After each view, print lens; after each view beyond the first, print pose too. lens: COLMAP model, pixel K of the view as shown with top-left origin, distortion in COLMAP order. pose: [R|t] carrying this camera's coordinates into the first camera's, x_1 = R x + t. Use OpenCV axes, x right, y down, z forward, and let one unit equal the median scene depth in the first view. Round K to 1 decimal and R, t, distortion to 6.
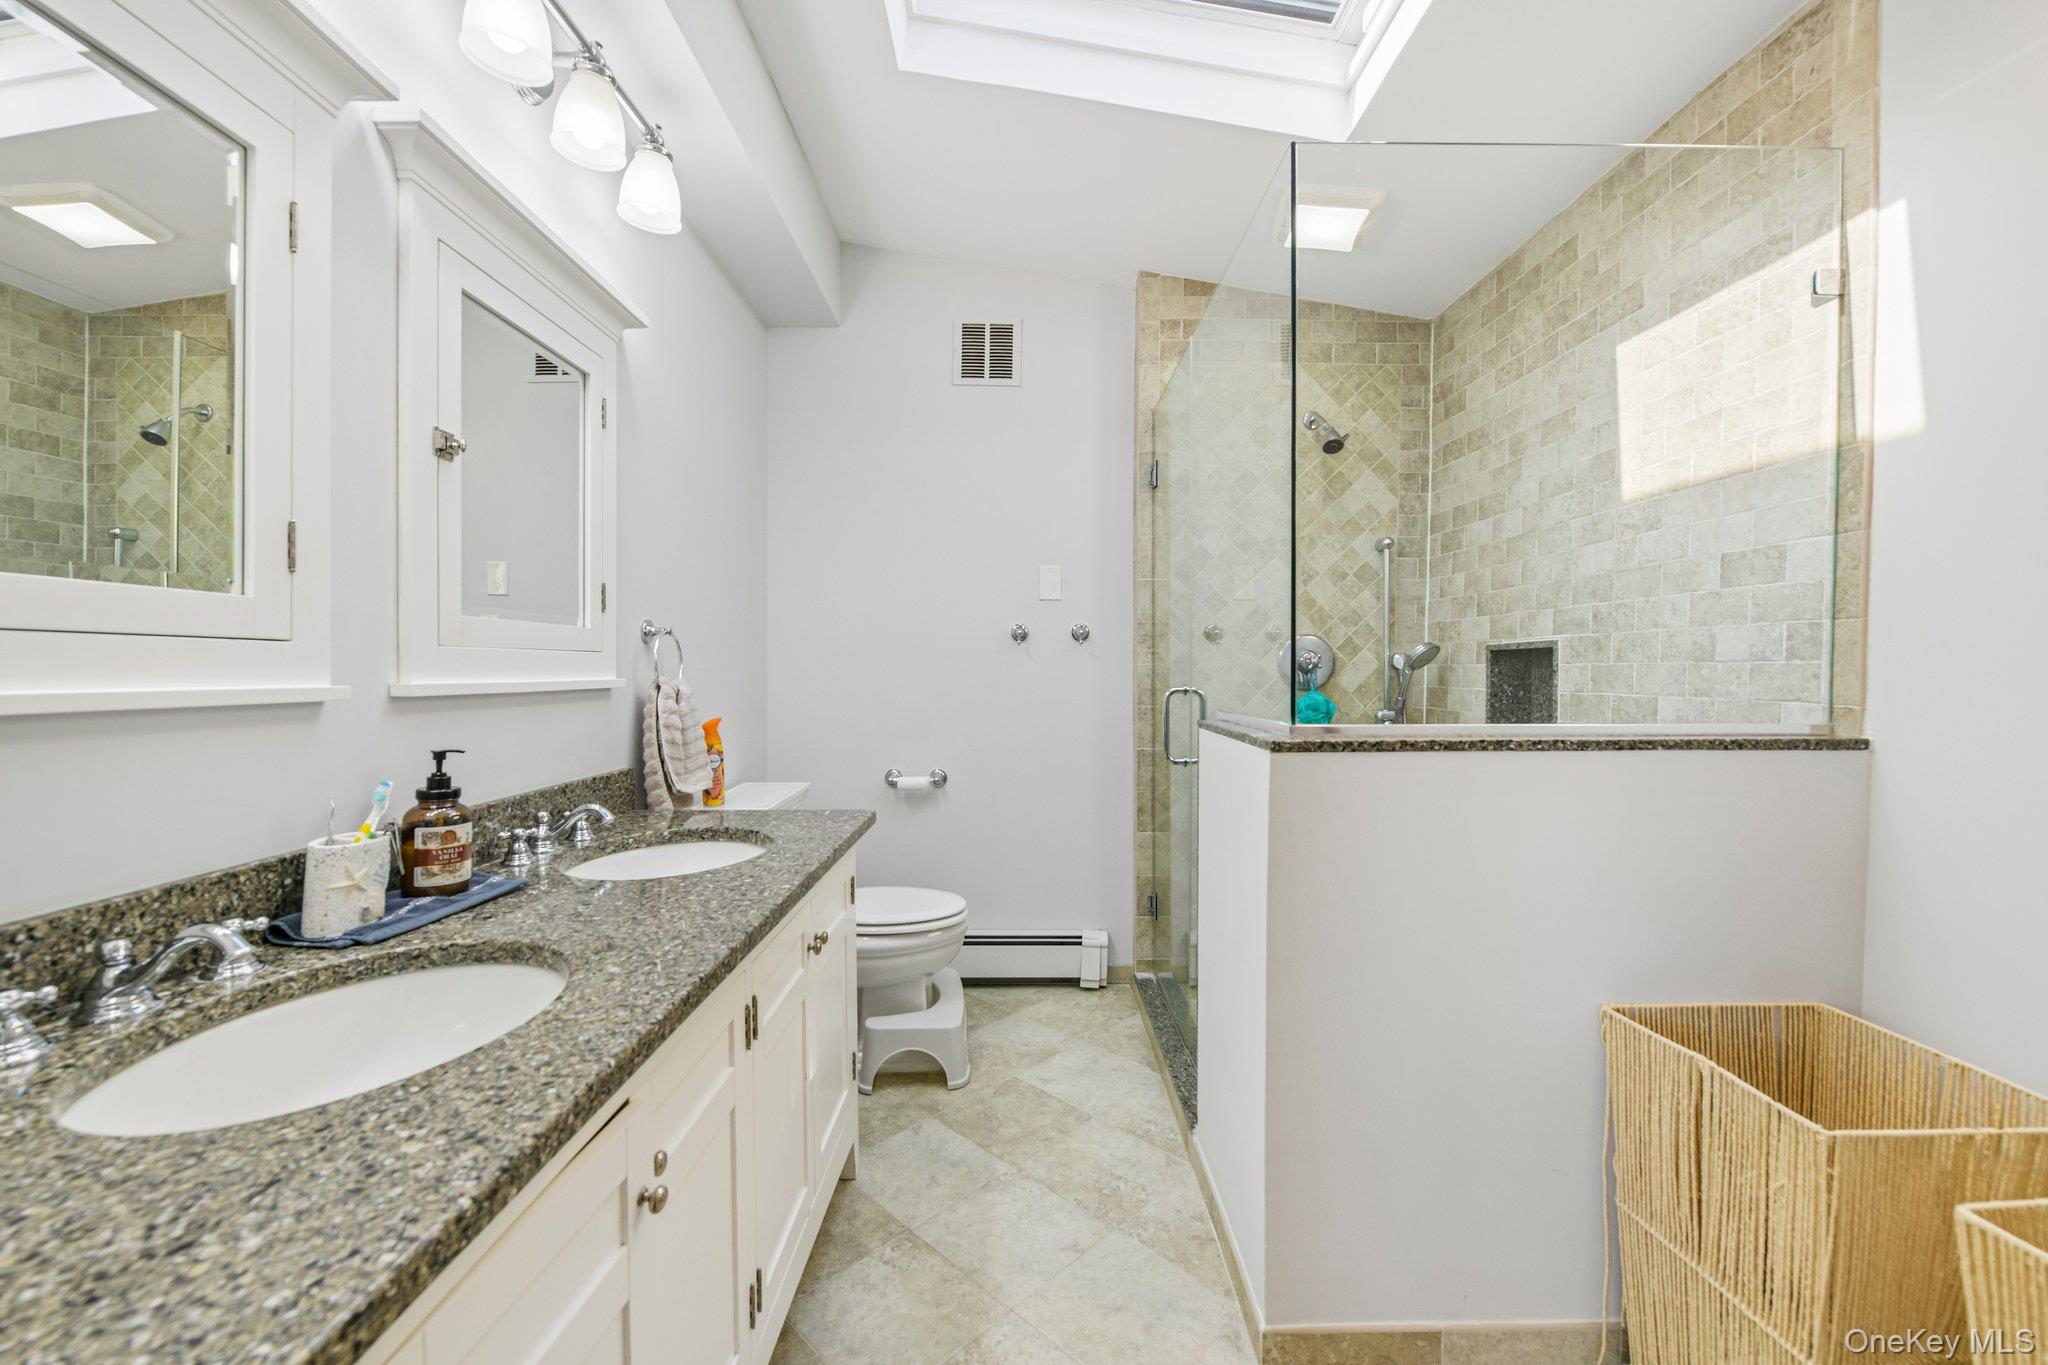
lens RADIAL K [[812.2, 0, 1036.1], [0, 812.2, 678.5], [0, 0, 1]] dist [-0.013220, 0.000617]
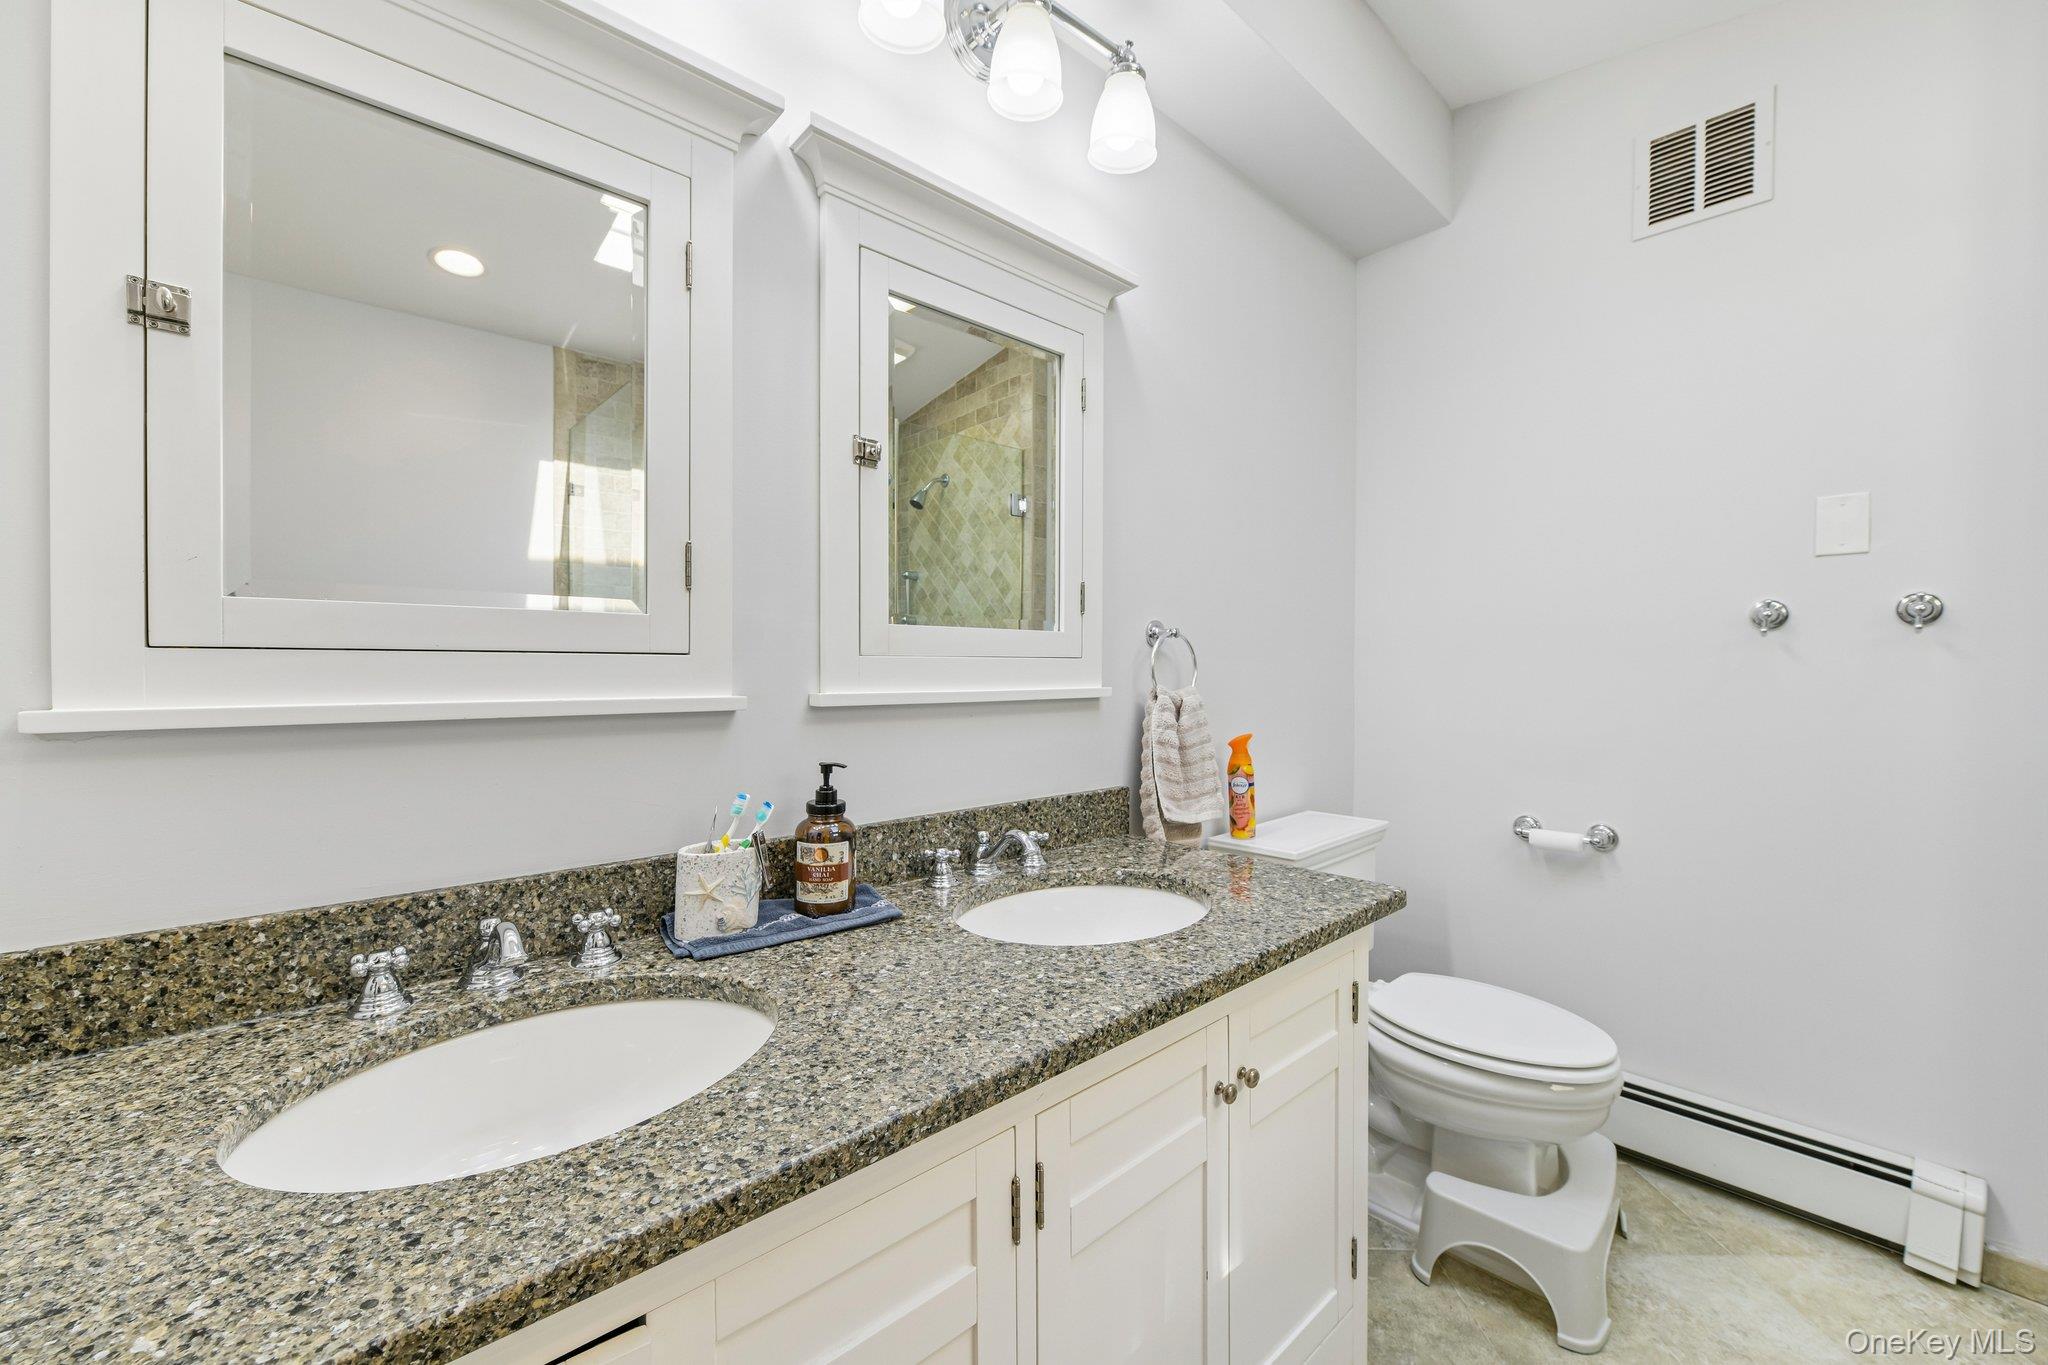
lens RADIAL K [[812.2, 0, 1003.1], [0, 812.2, 677.4], [0, 0, 1]] dist [-0.013220, 0.000617]
pose [[0.660183, 0.007795, -0.751065, 0.133779], [-0.008431, 0.999960, 0.002967, -0.019083], [0.751058, 0.004373, 0.660222, 0.497902]]
